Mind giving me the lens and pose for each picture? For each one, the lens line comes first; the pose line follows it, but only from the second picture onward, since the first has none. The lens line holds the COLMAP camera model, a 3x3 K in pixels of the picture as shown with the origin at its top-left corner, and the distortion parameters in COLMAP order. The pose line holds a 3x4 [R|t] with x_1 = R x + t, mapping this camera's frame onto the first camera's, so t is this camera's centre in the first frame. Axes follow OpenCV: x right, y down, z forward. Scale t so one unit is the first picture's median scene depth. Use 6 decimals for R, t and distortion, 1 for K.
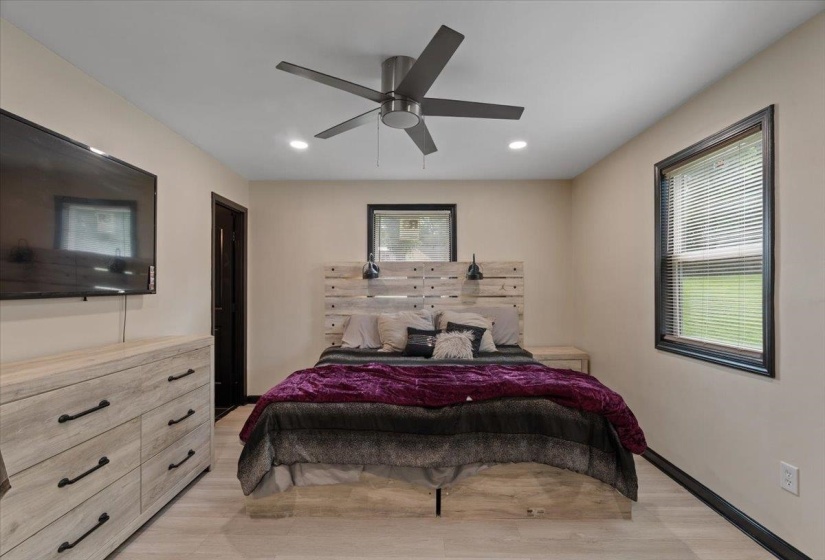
lens RADIAL K [[379.2, 0, 412.2], [0, 379.2, 284.4], [0, 0, 1]] dist [-0.002011, 0.002240]
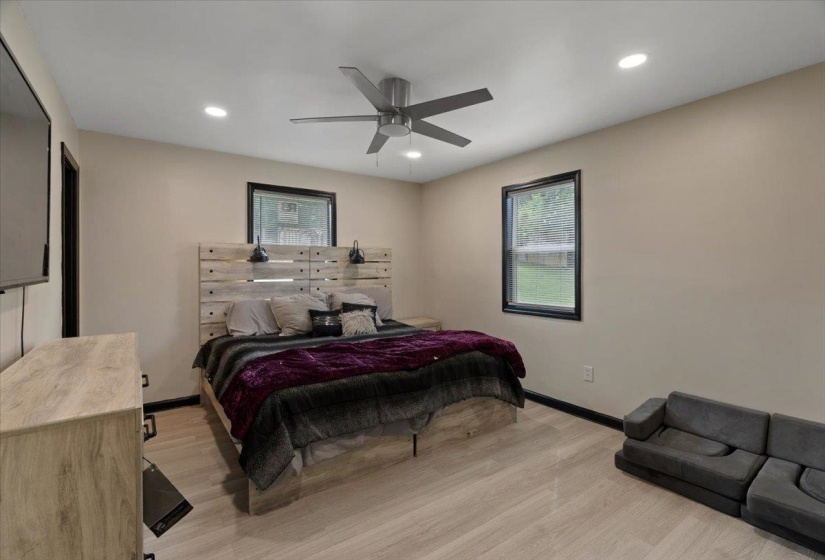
lens RADIAL K [[379.2, 0, 410.2], [0, 379.2, 266.0], [0, 0, 1]] dist [-0.002011, 0.002240]
pose [[0.811359, 0.003319, 0.584539, -0.666404], [-0.003433, 0.999994, -0.000913, -0.009269], [-0.584538, -0.001266, 0.811365, 0.007126]]
